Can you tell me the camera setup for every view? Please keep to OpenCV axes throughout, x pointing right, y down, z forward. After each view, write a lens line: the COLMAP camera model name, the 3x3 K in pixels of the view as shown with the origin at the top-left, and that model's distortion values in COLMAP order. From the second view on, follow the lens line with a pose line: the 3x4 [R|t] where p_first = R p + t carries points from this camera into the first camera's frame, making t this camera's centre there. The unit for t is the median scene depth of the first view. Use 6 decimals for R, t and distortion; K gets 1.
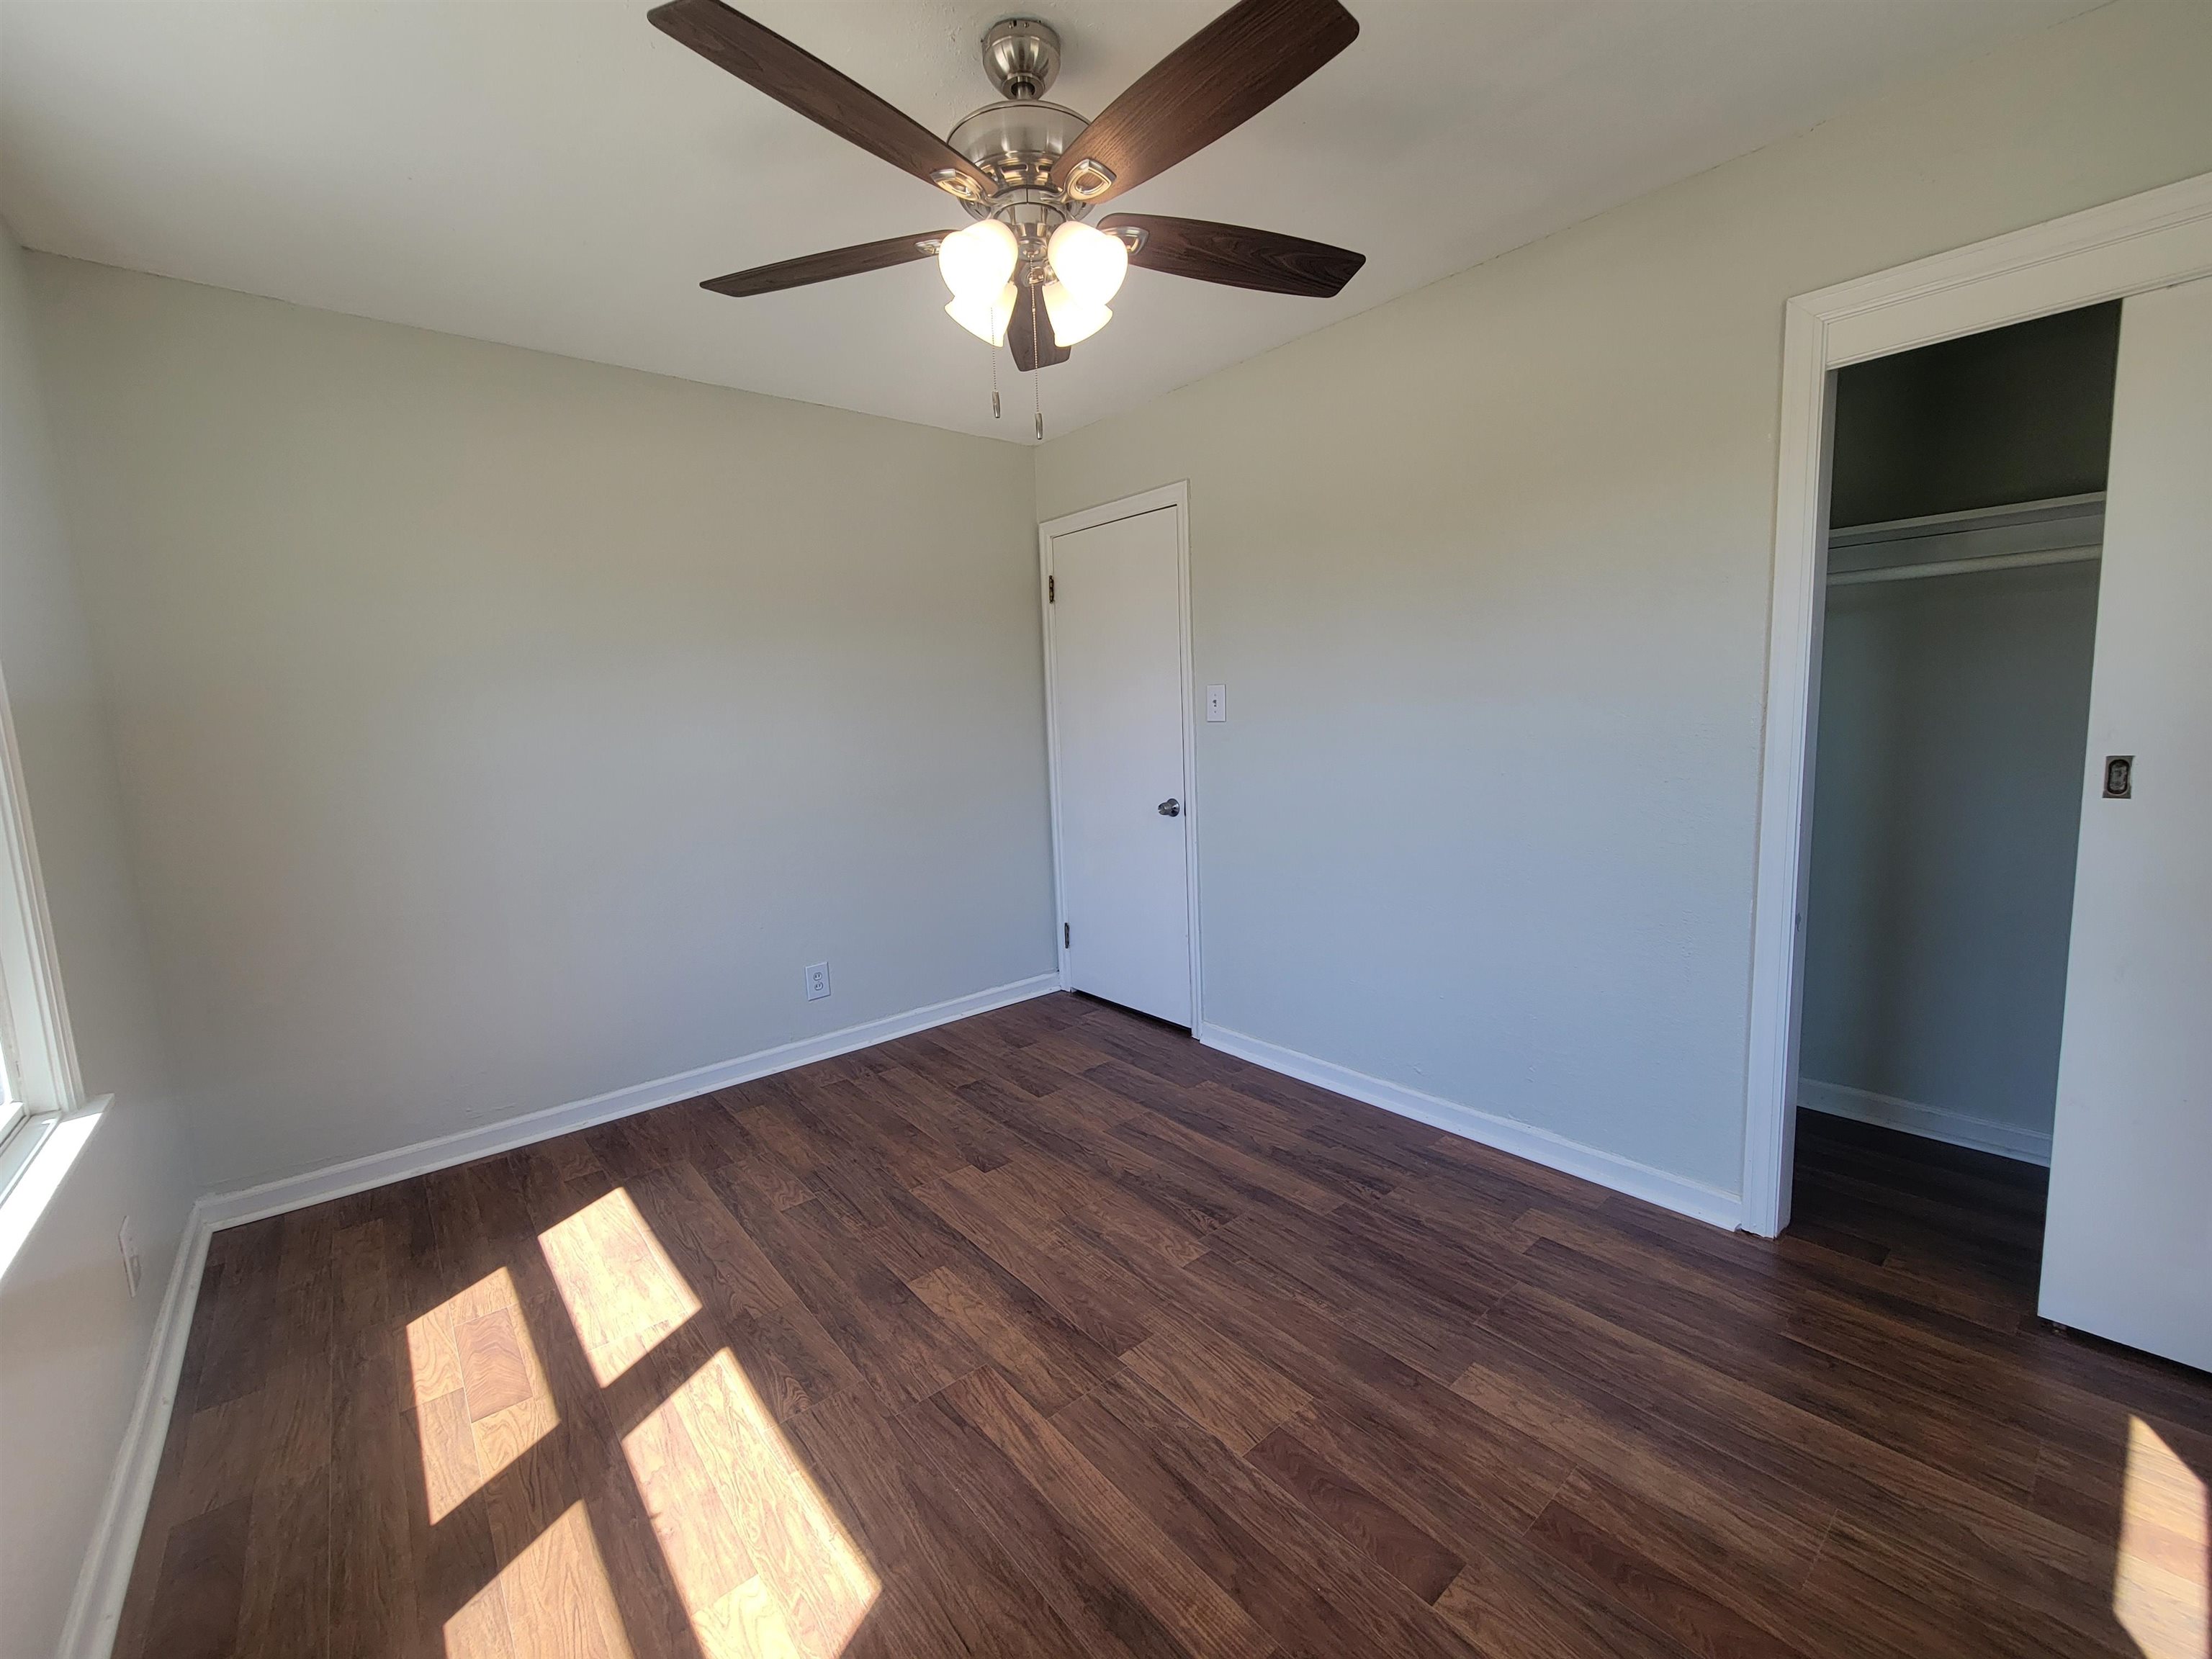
lens RADIAL K [[903.6, 0, 1107.7], [0, 903.6, 816.7], [0, 0, 1]] dist [-0.002771, -0.000352]
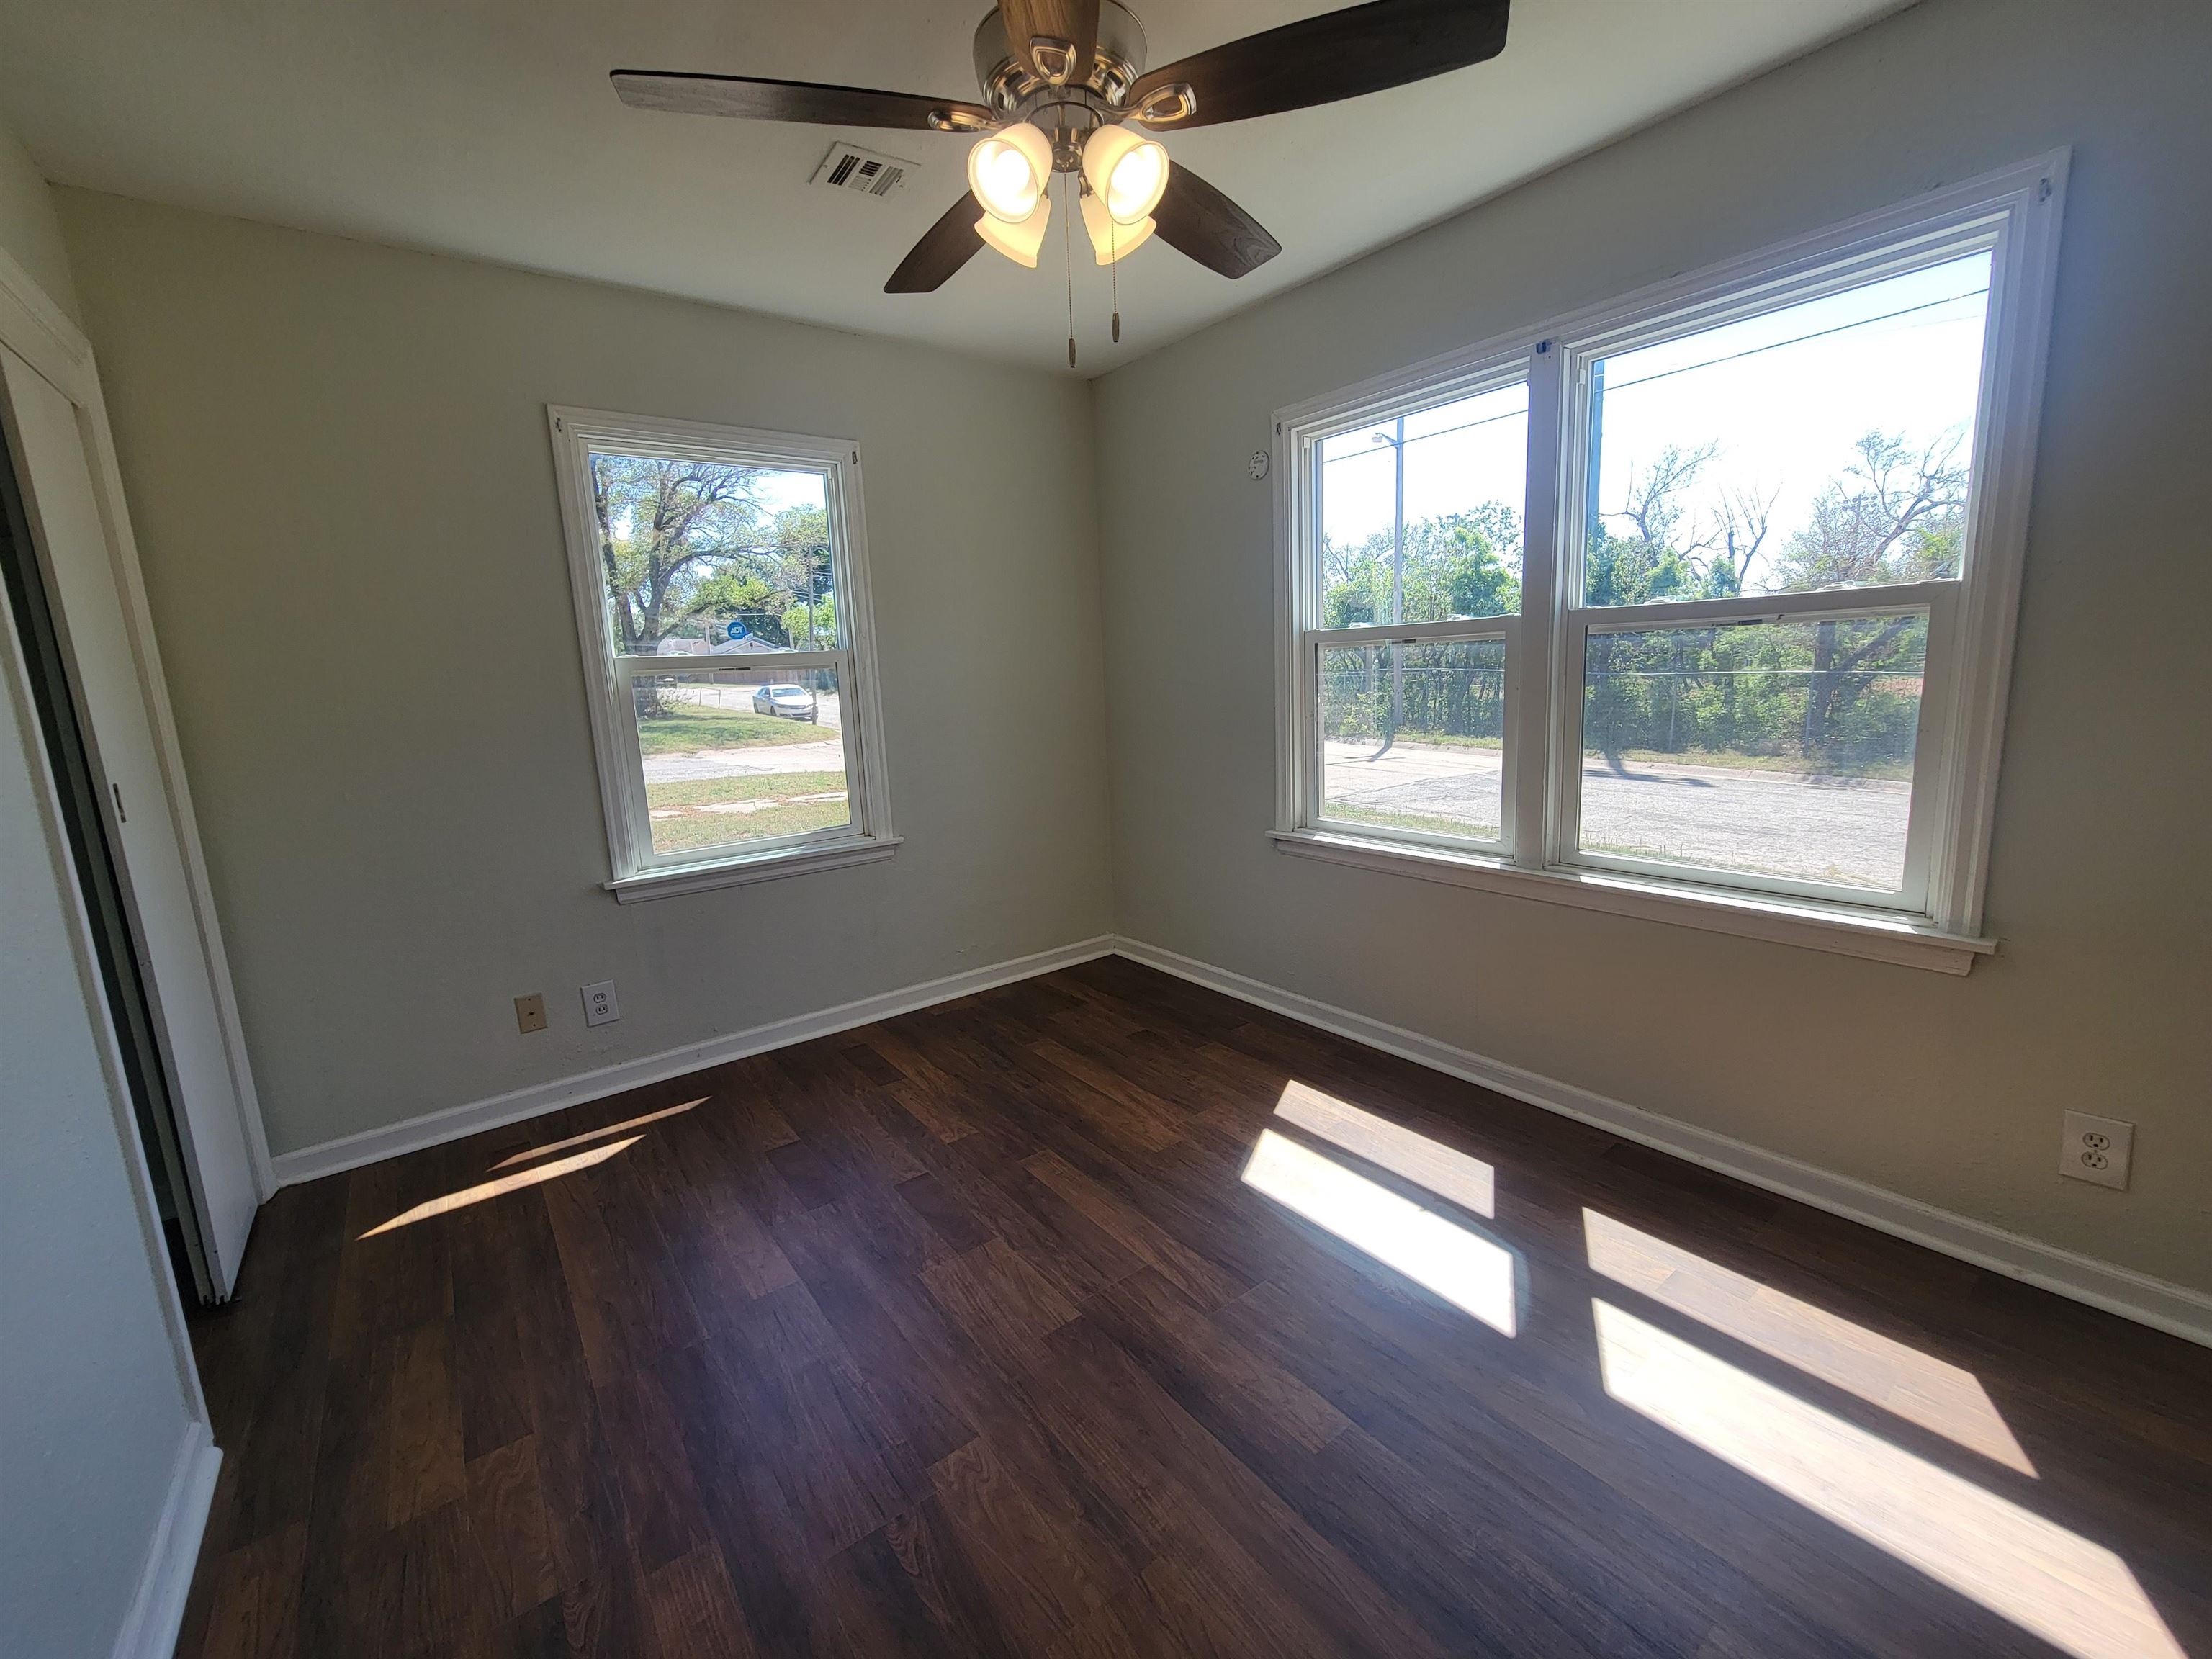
lens RADIAL K [[903.6, 0, 1107.7], [0, 903.6, 816.7], [0, 0, 1]] dist [-0.002771, -0.000352]
pose [[-0.994958, 0.075616, 0.065889, -0.136250], [0.091509, 0.953312, 0.287787, -0.230072], [-0.041052, 0.292365, -0.955425, 1.952149]]
